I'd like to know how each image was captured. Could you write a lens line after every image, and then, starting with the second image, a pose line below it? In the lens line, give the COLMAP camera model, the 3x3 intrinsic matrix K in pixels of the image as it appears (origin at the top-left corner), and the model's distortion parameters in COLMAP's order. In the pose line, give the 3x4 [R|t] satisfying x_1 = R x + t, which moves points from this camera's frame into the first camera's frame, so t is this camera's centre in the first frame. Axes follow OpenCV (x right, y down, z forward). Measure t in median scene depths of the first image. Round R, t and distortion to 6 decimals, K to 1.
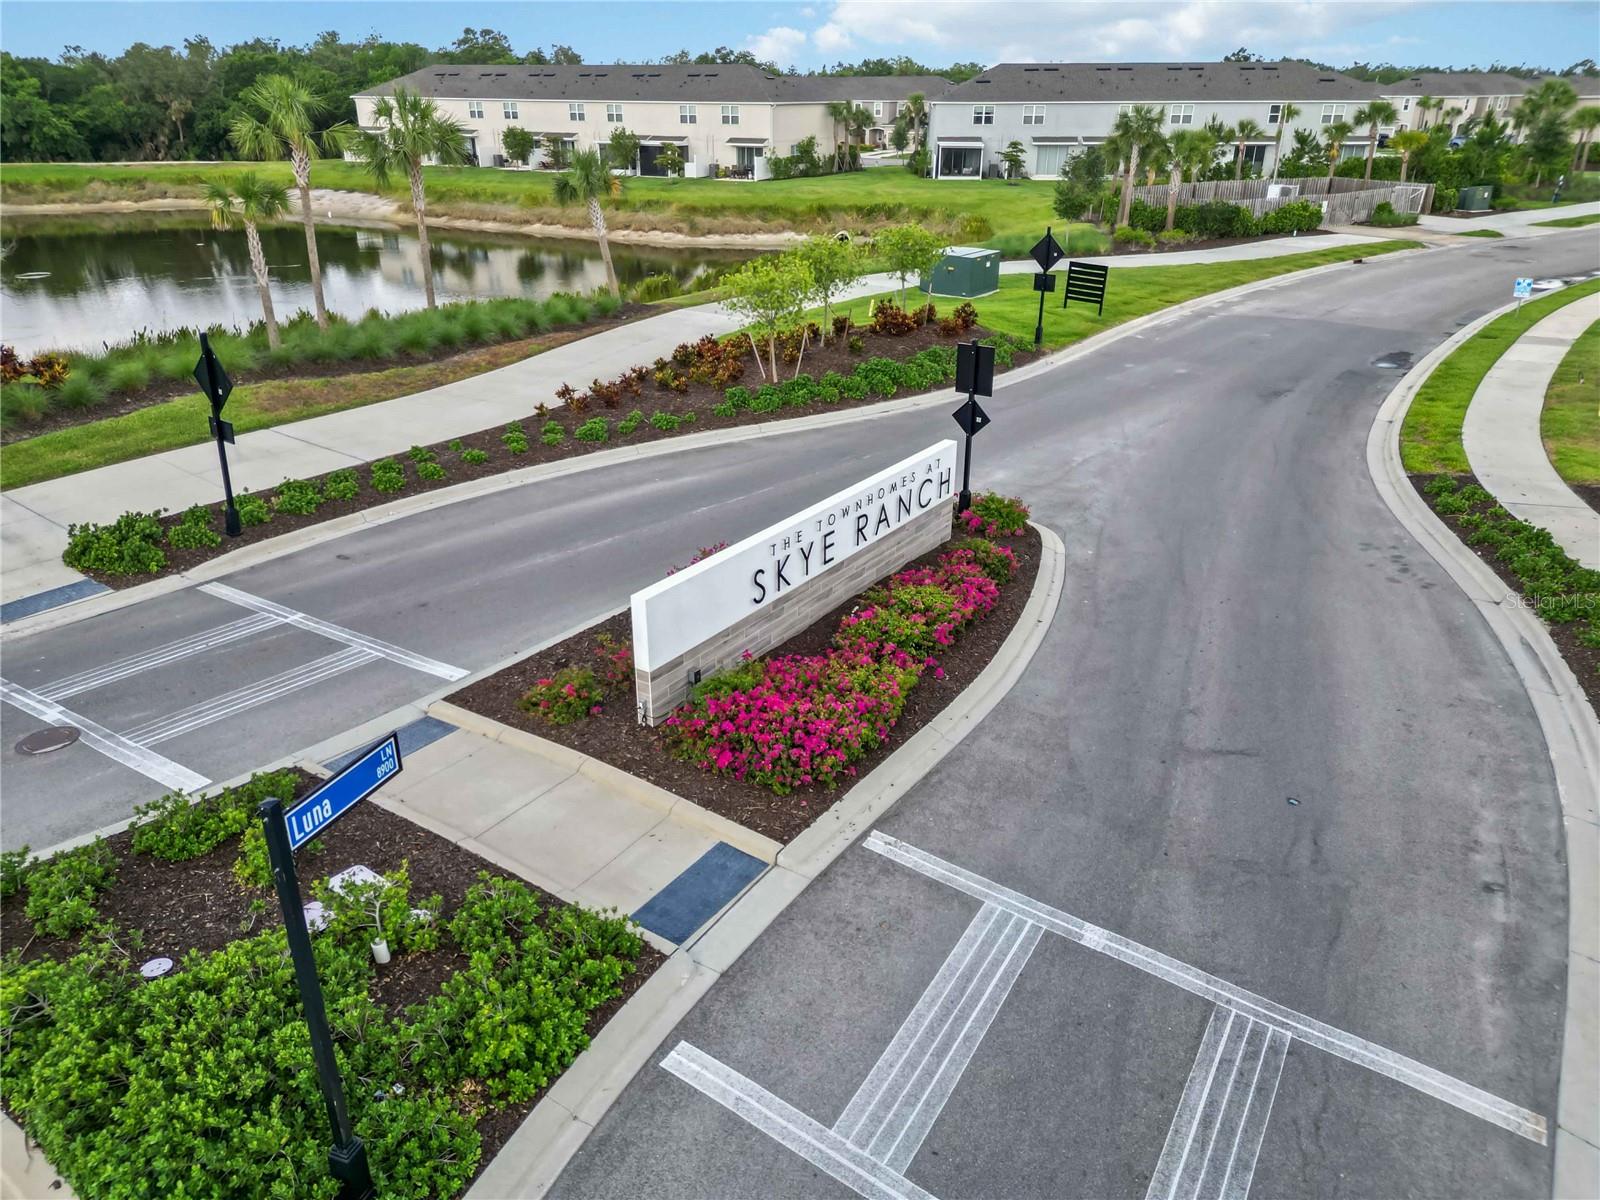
lens RADIAL K [[1104.7, 0, 794.1], [0, 1104.7, 609.5], [0, 0, 1]] dist [0.025168, -0.004264]
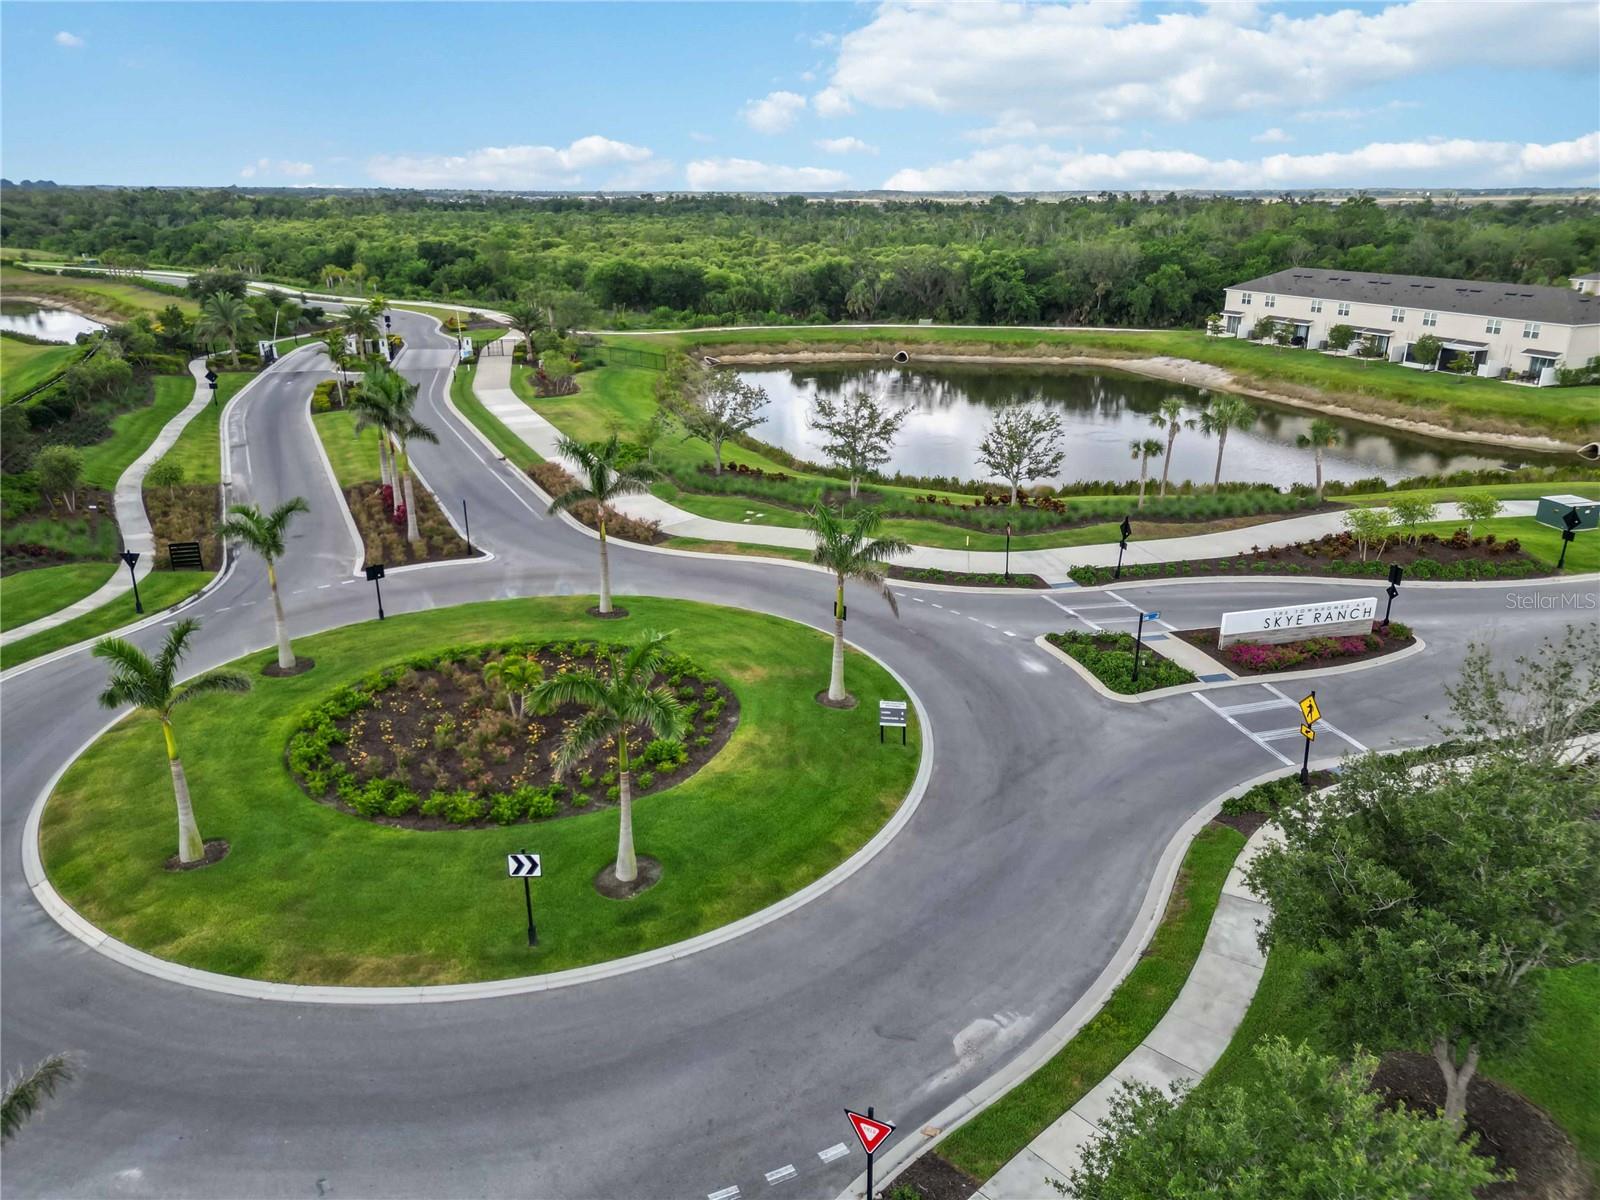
lens RADIAL K [[1104.7, 0, 790.7], [0, 1104.7, 601.3], [0, 0, 1]] dist [0.025168, -0.004264]
pose [[0.757804, 0.218417, -0.614839, 0.161471], [-0.268947, 0.963096, 0.010649, 0.046679], [0.594475, 0.157289, 0.788581, -0.442081]]
